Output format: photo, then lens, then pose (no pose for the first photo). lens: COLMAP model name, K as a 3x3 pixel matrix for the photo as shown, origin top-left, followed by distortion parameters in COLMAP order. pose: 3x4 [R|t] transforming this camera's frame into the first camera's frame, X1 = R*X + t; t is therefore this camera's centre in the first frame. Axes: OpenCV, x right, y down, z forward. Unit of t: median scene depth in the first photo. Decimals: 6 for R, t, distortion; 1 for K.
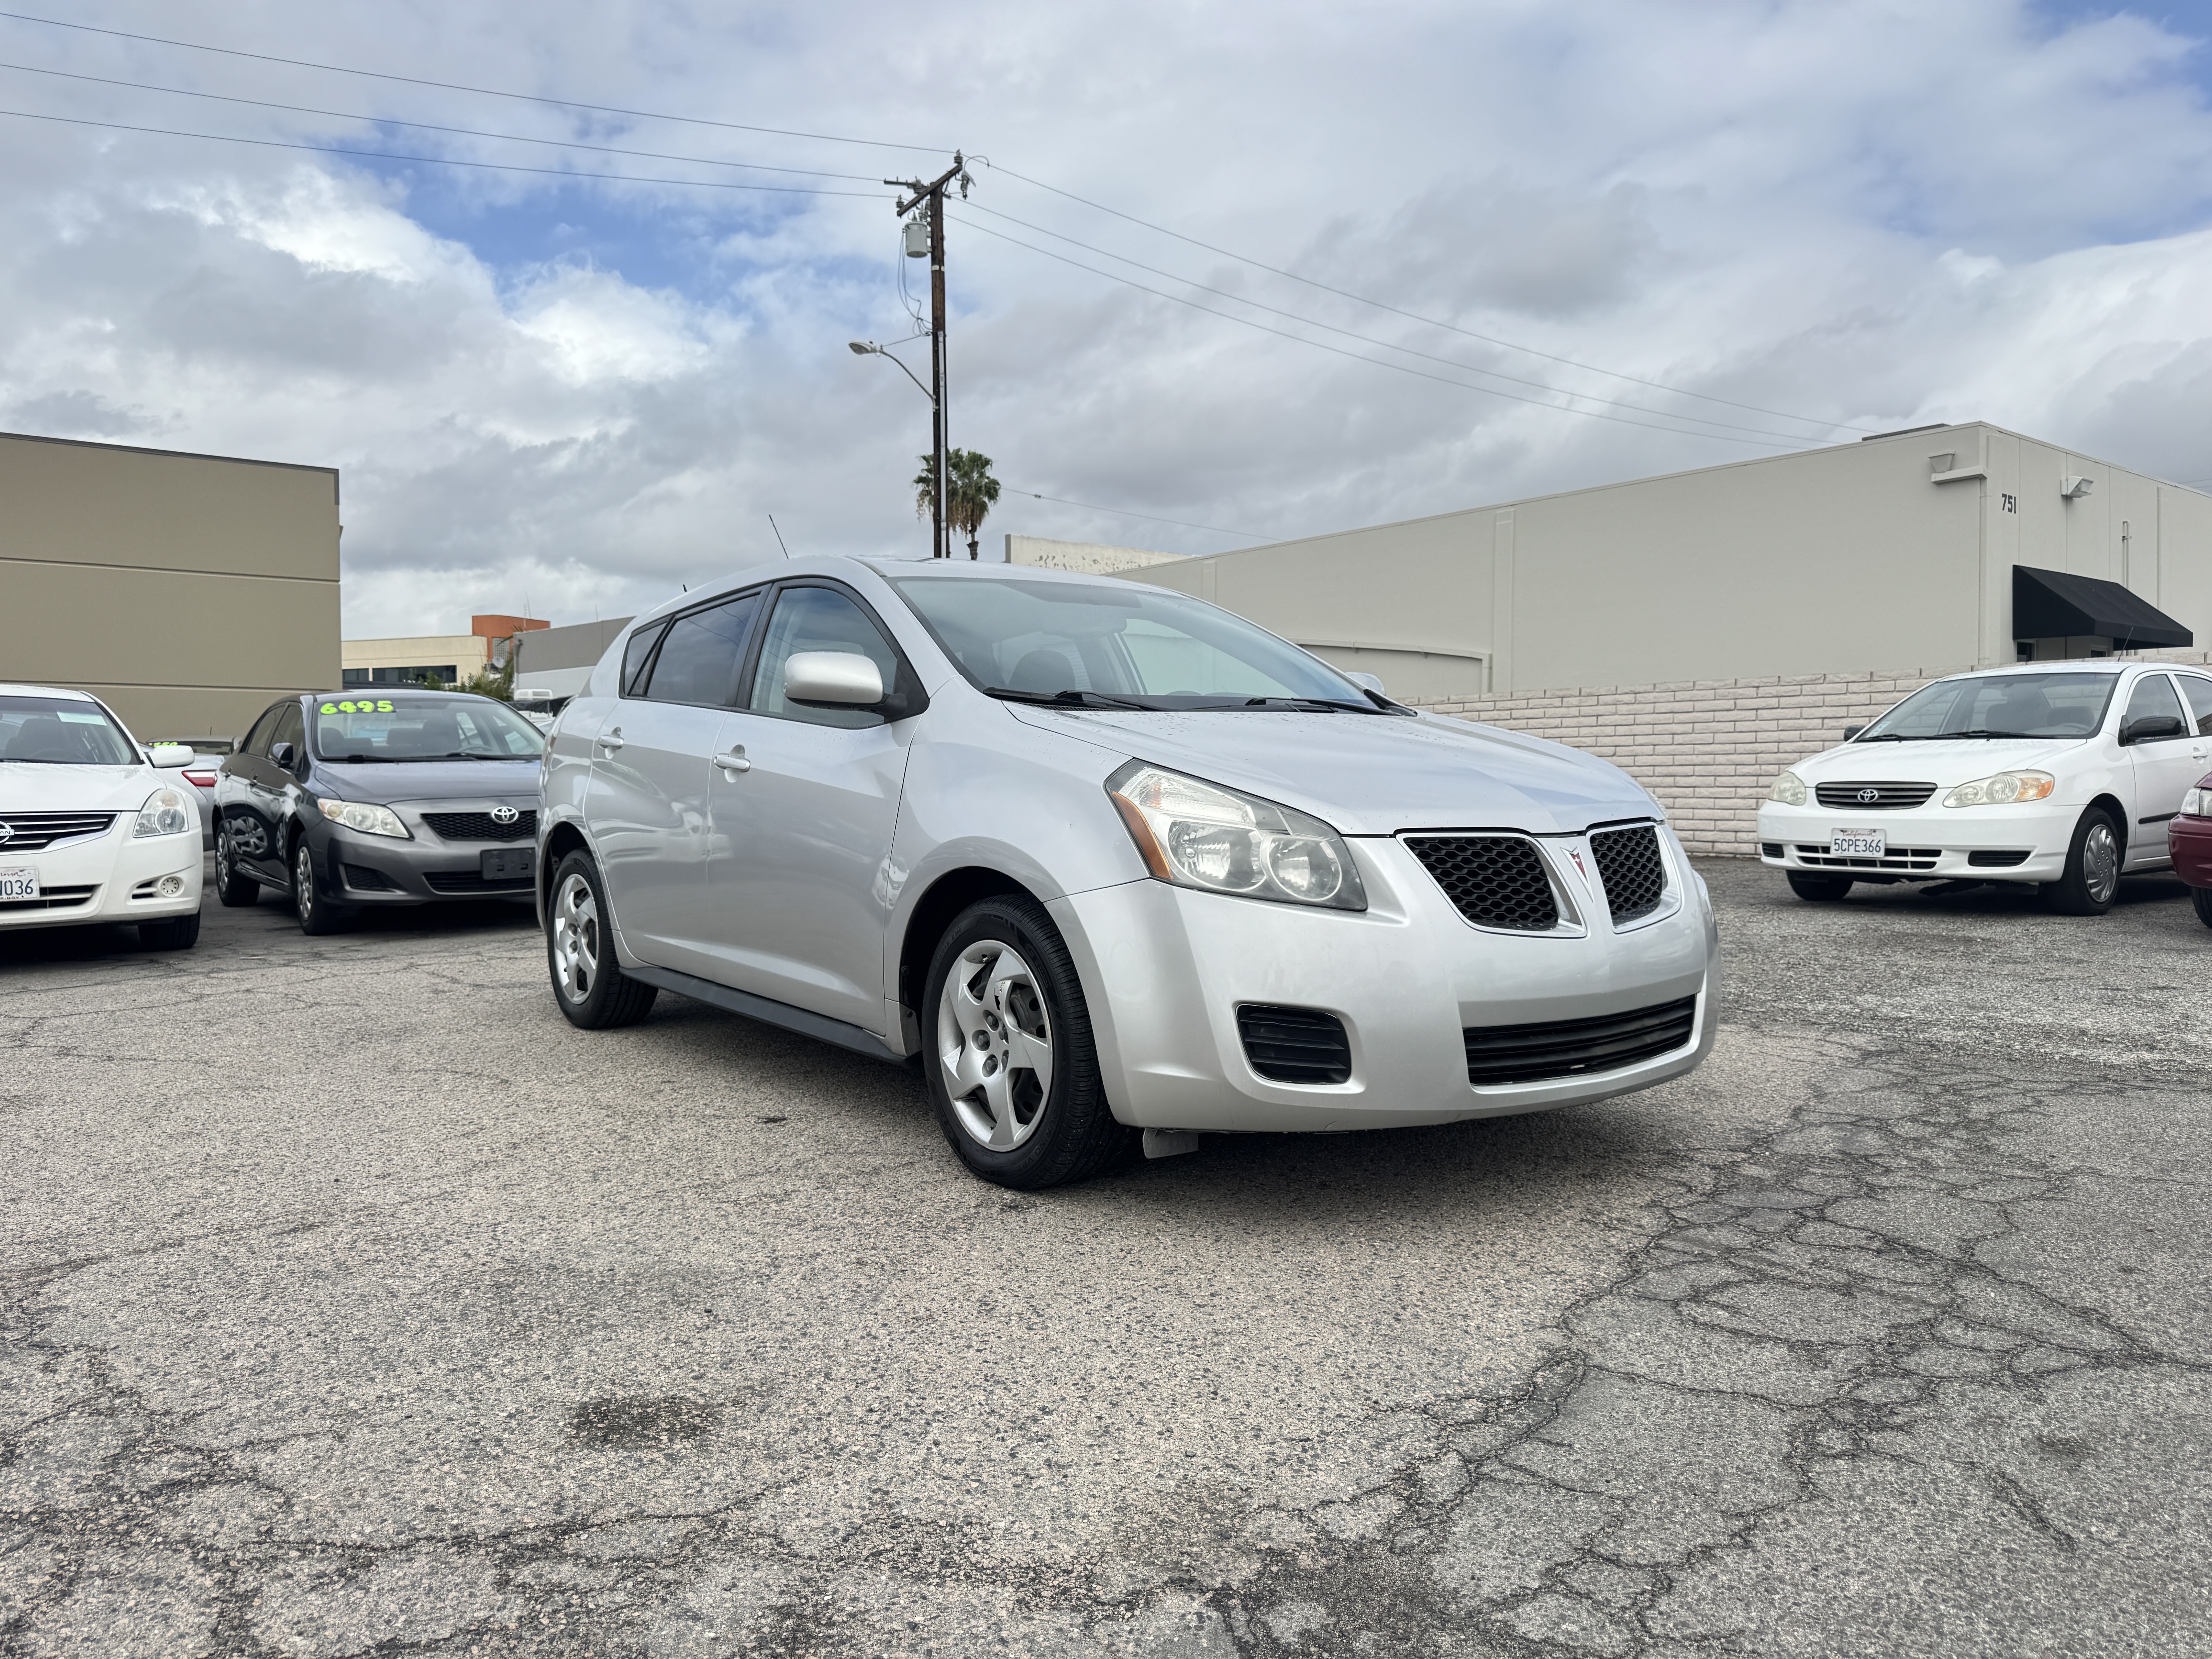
lens RADIAL K [[1566.7, 0, 1109.5], [0, 1566.7, 816.0], [0, 0, 1]] dist [0.026109, -0.030551]
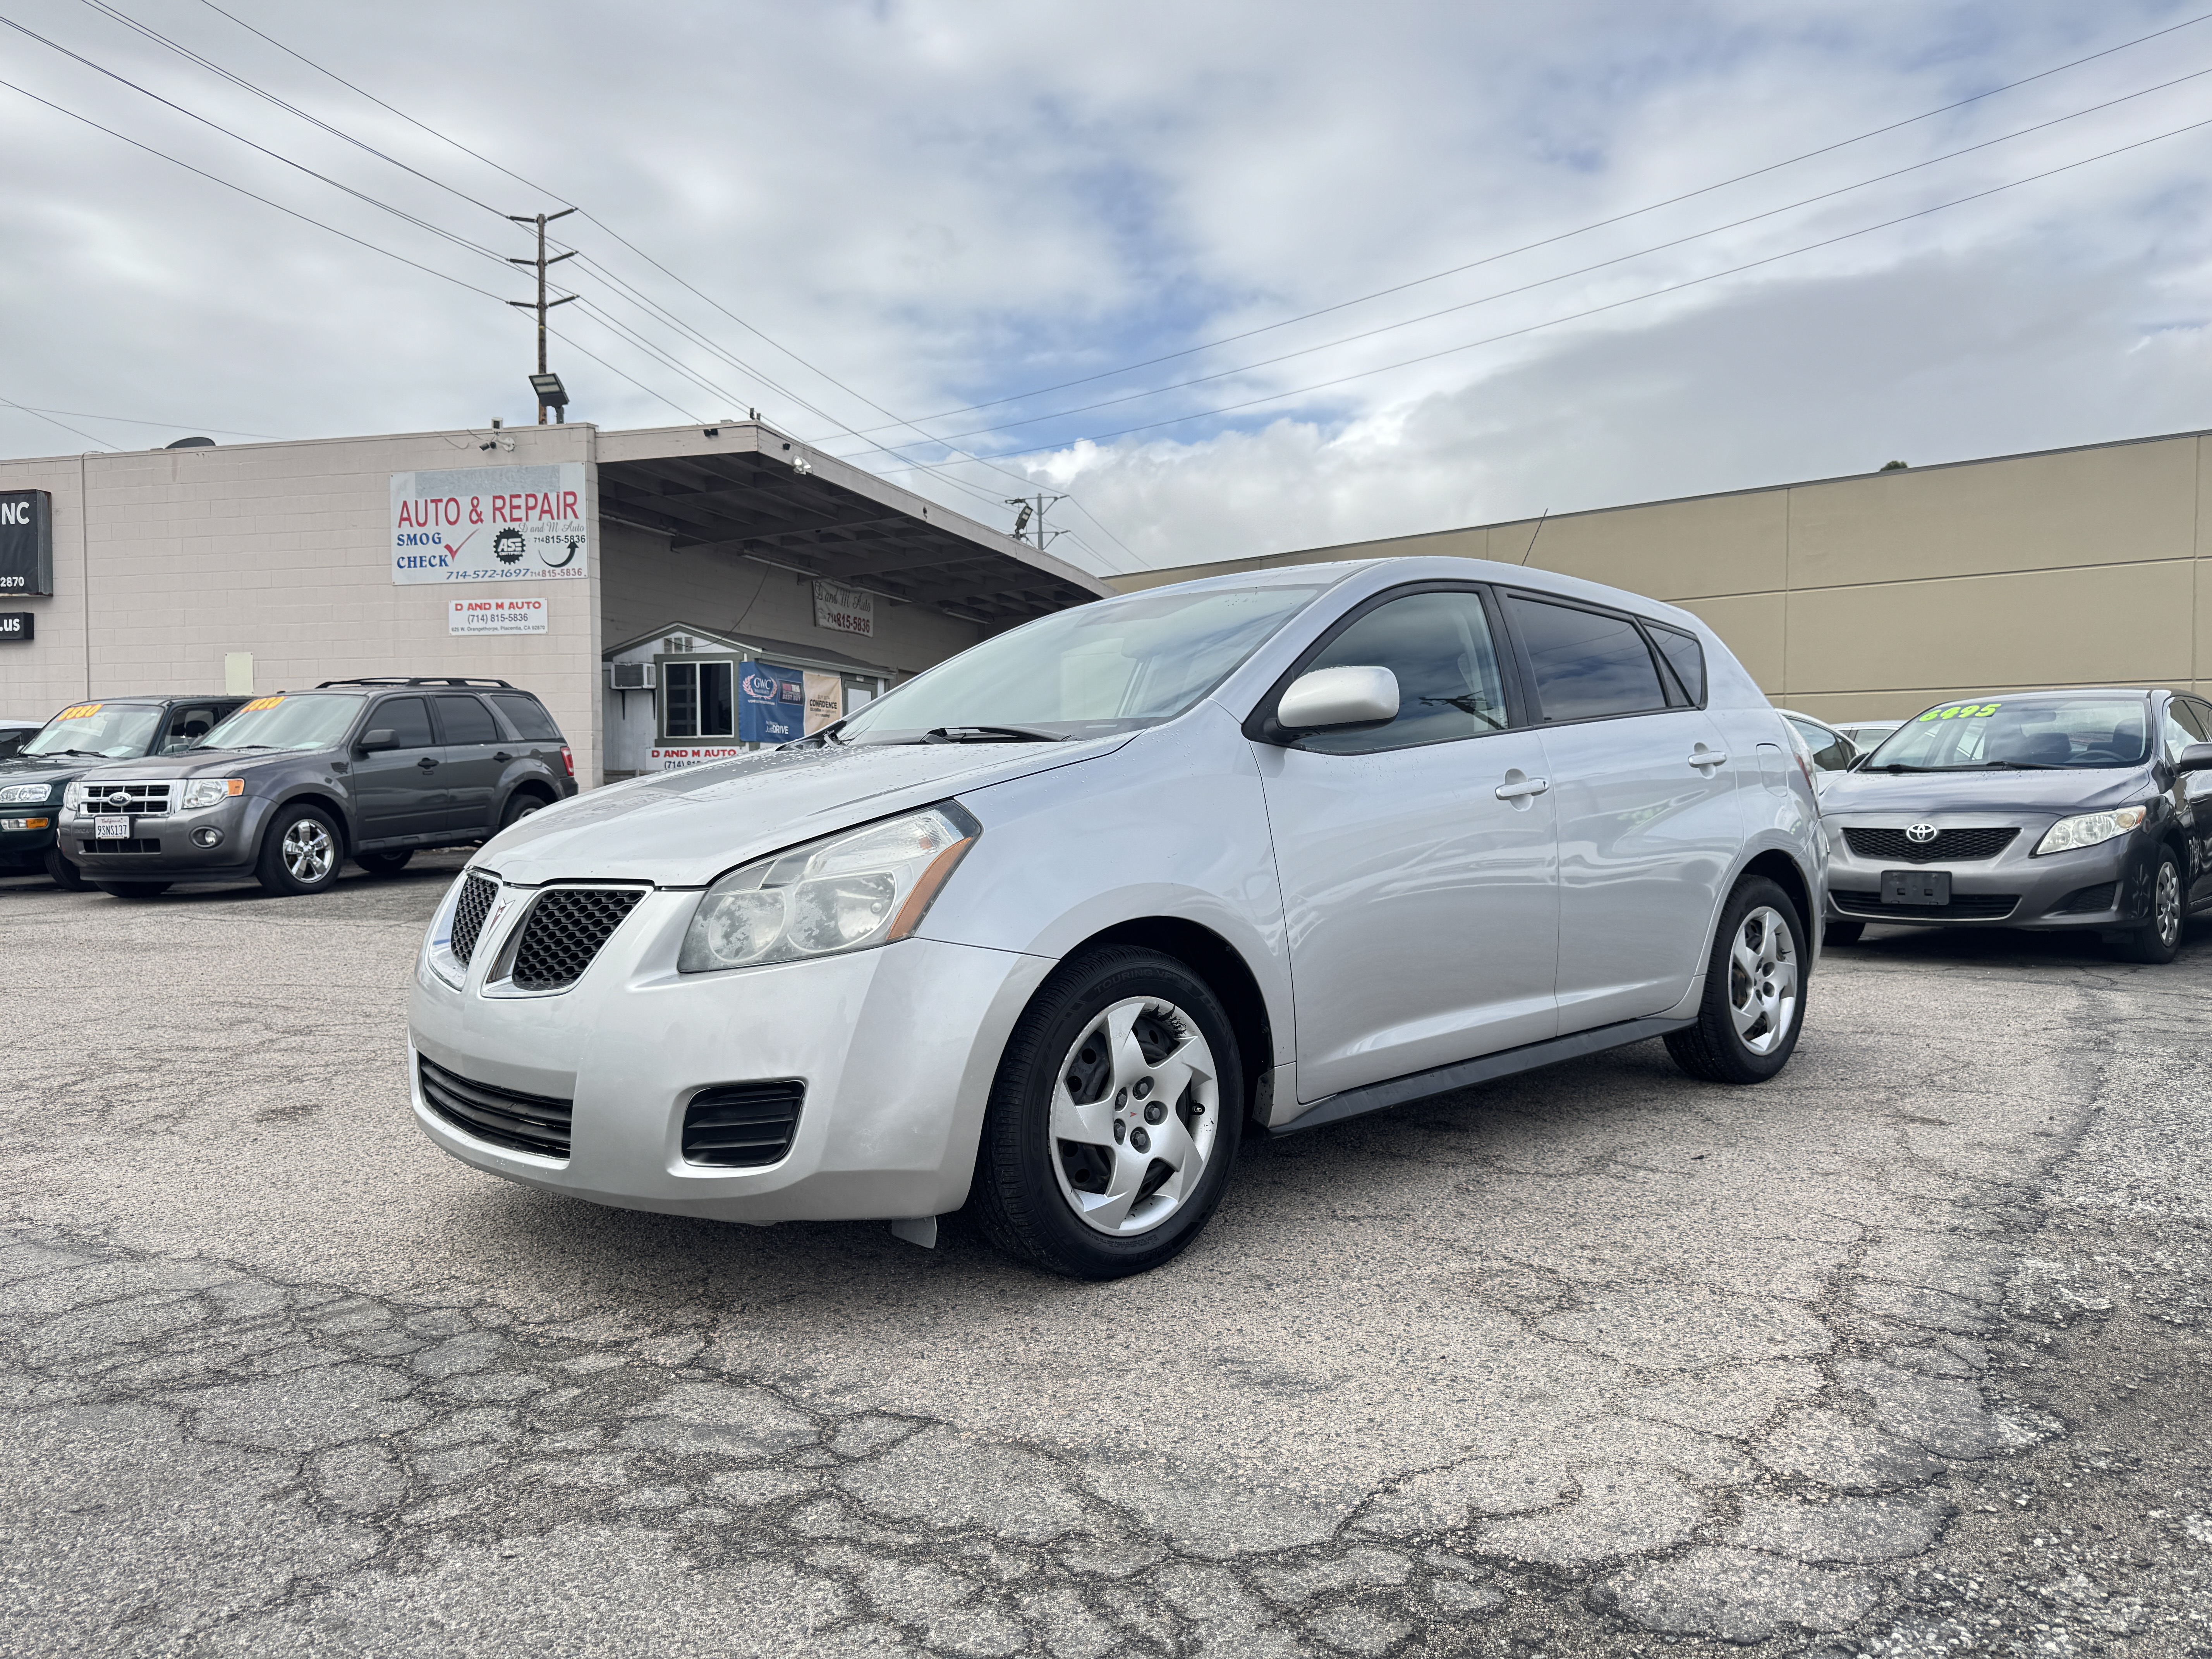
lens RADIAL K [[1566.7, 0, 1099.5], [0, 1566.7, 833.2], [0, 0, 1]] dist [0.026109, -0.030551]
pose [[0.090663, 0.040819, -0.995045, 1.334281], [-0.024285, 0.998953, 0.038767, -0.068324], [0.995586, 0.020650, 0.091559, 1.336640]]
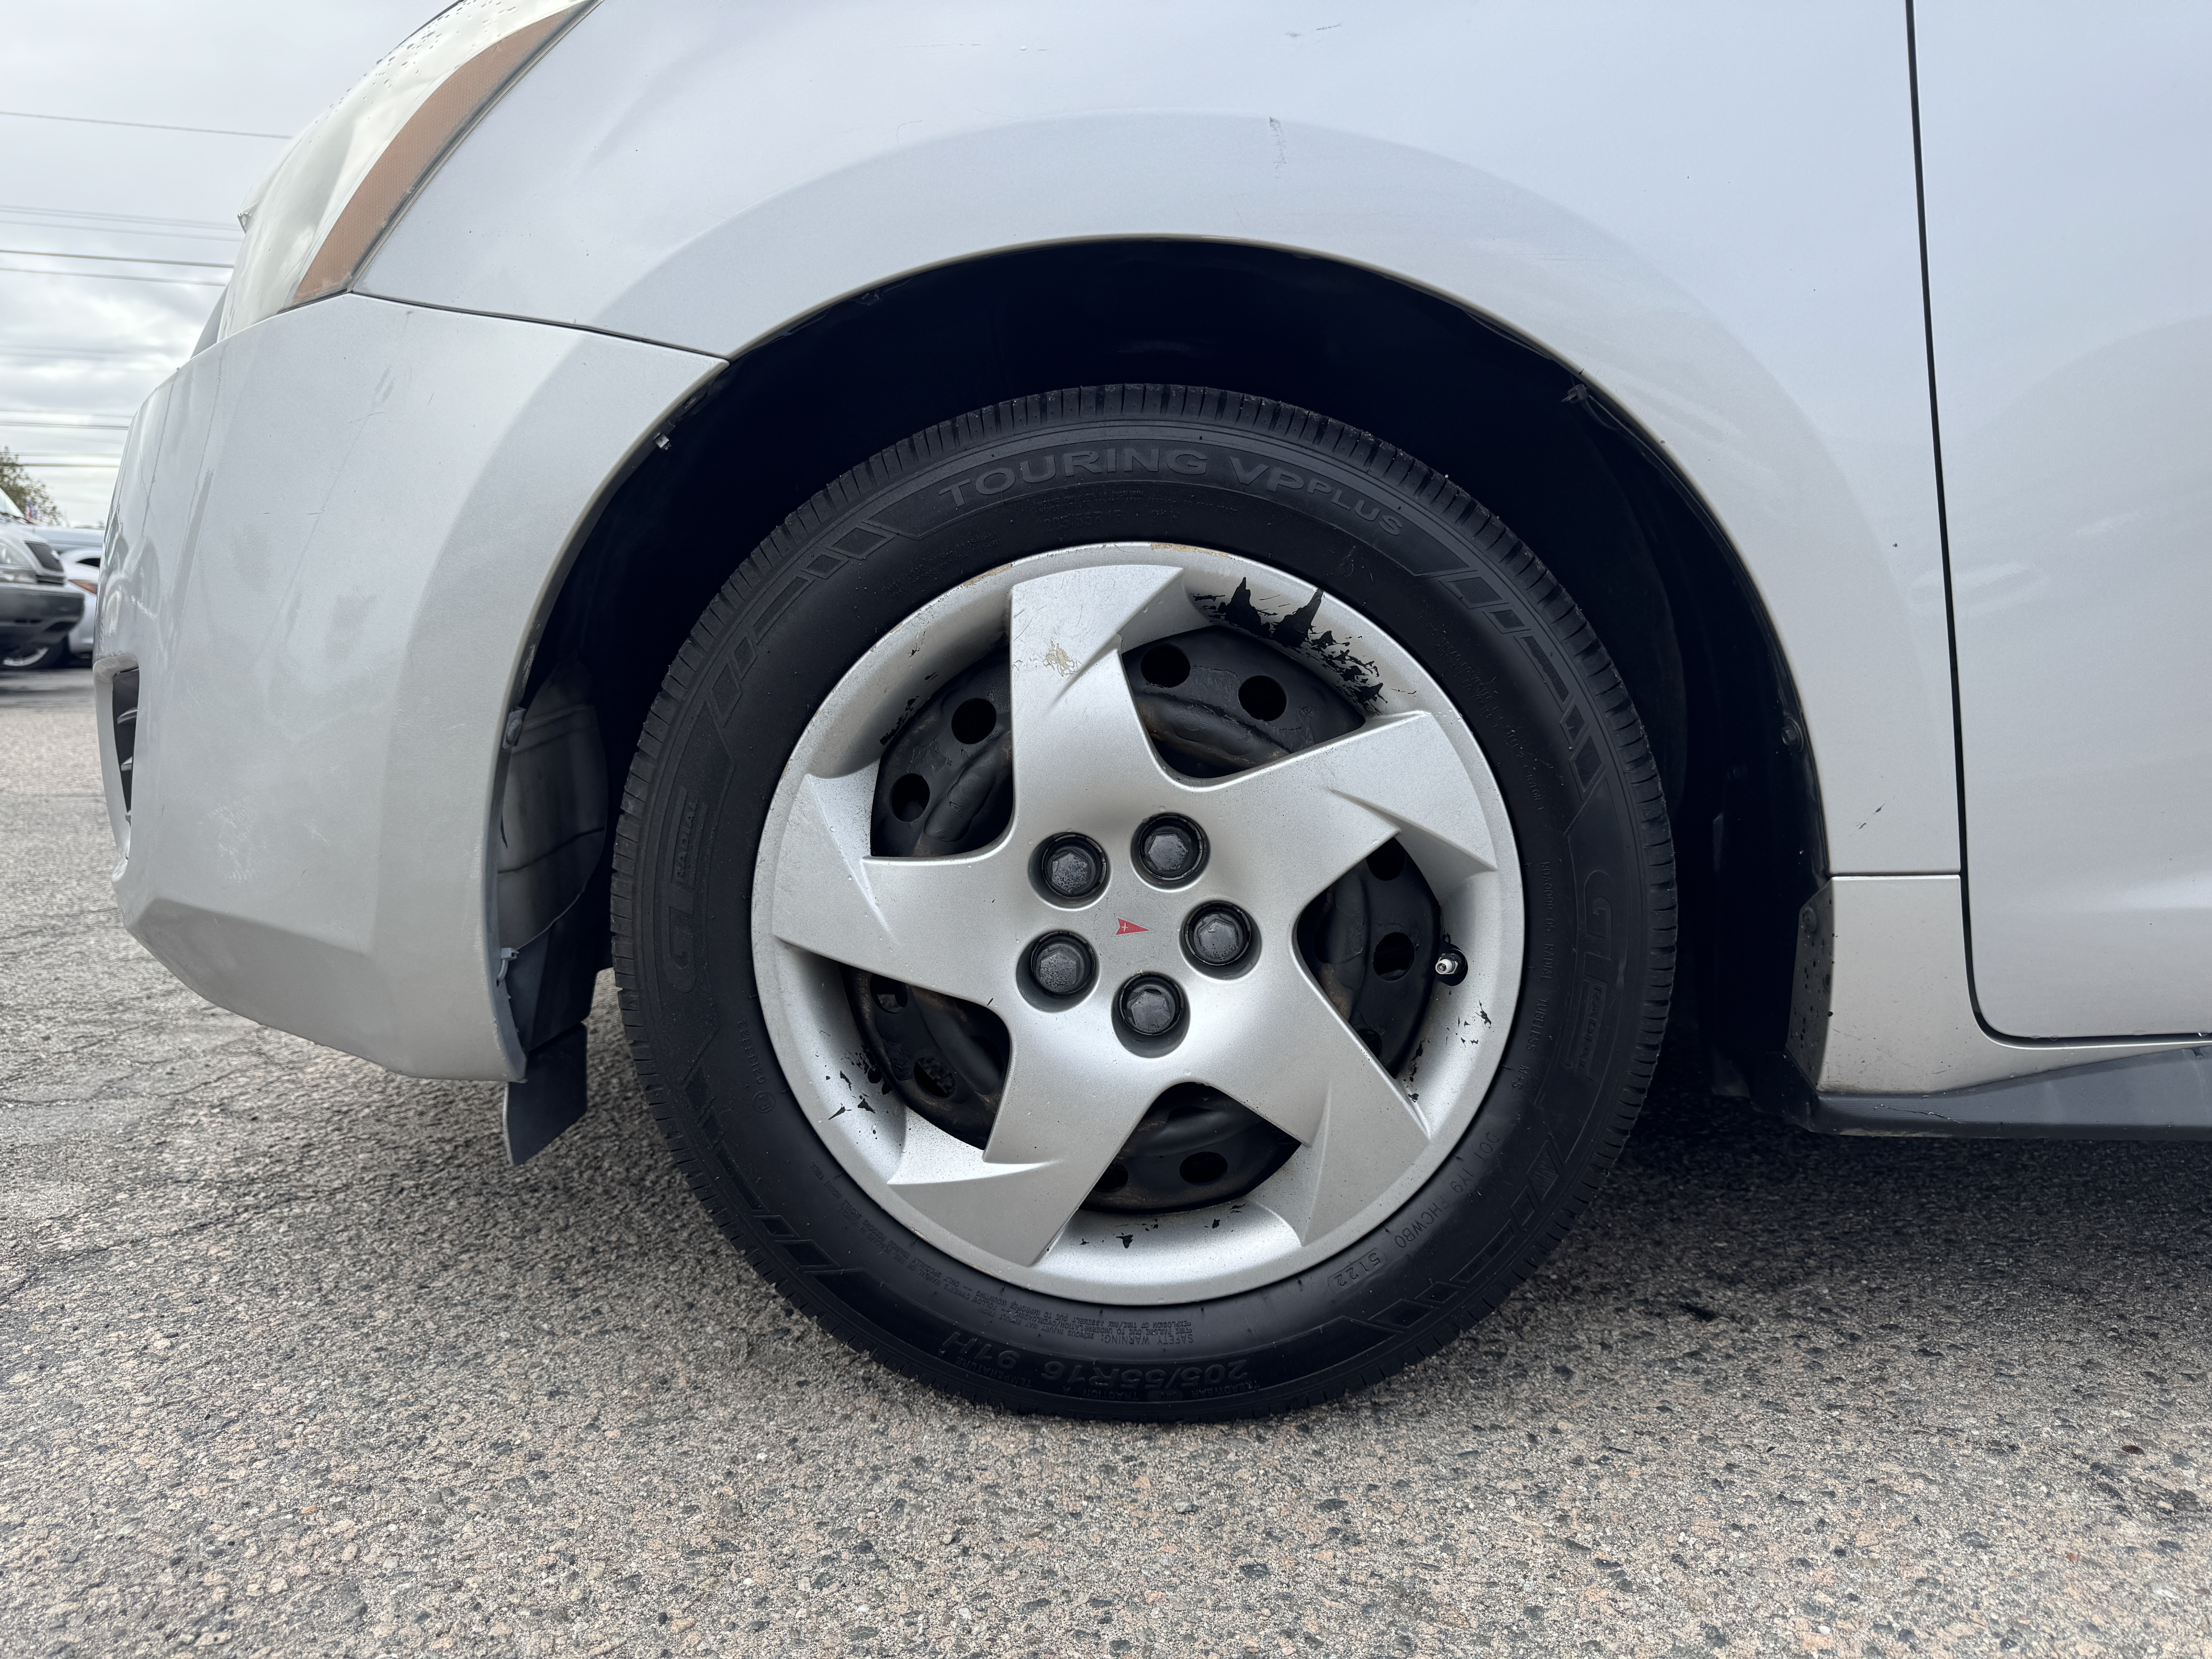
lens RADIAL K [[1566.7, 0, 1110.6], [0, 1566.7, 837.0], [0, 0, 1]] dist [0.026109, -0.030551]
pose [[-0.649900, 0.096618, -0.753854, 0.599130], [-0.030019, 0.987849, 0.152488, 0.080538], [0.759427, 0.121732, -0.639103, 1.643628]]
